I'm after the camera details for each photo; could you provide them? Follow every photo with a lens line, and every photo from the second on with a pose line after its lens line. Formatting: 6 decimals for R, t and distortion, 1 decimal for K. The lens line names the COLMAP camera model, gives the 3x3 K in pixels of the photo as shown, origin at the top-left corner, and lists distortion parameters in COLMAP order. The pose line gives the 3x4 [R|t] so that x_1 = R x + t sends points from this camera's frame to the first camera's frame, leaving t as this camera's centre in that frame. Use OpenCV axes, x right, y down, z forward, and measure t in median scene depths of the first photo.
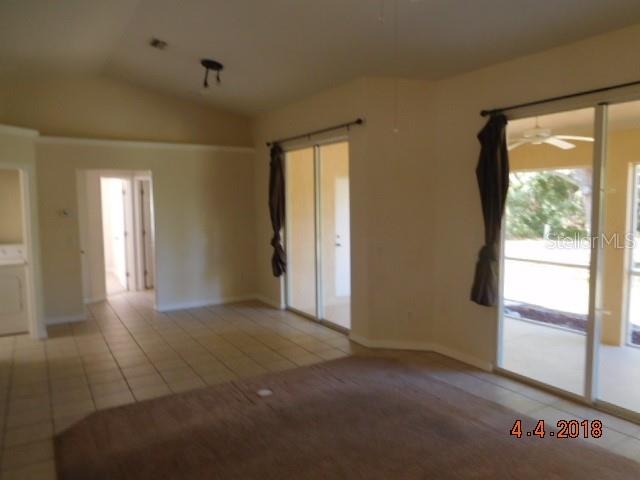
lens RADIAL K [[483.8, 0, 320.0], [0, 483.8, 240.0], [0, 0, 1]] dist [-0.005971, -0.003889]
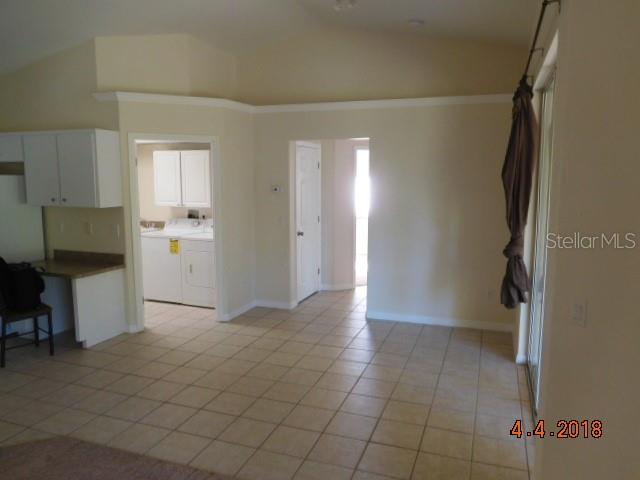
lens RADIAL K [[483.8, 0, 320.0], [0, 483.8, 240.0], [0, 0, 1]] dist [-0.005971, -0.003889]
pose [[0.625761, 0.109055, -0.772354, 0.234046], [-0.073415, 0.994017, 0.080873, -0.041422], [0.776553, 0.006095, 0.630023, 0.487660]]
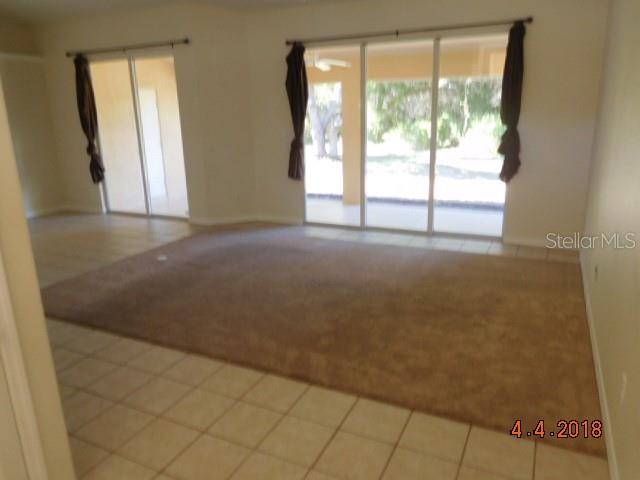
lens RADIAL K [[483.8, 0, 320.0], [0, 483.8, 240.0], [0, 0, 1]] dist [-0.005971, -0.003889]
pose [[0.850809, -0.148964, 0.503918, -0.248708], [0.057634, 0.979645, 0.192287, 0.023063], [-0.522304, -0.134557, 0.842076, -0.206610]]
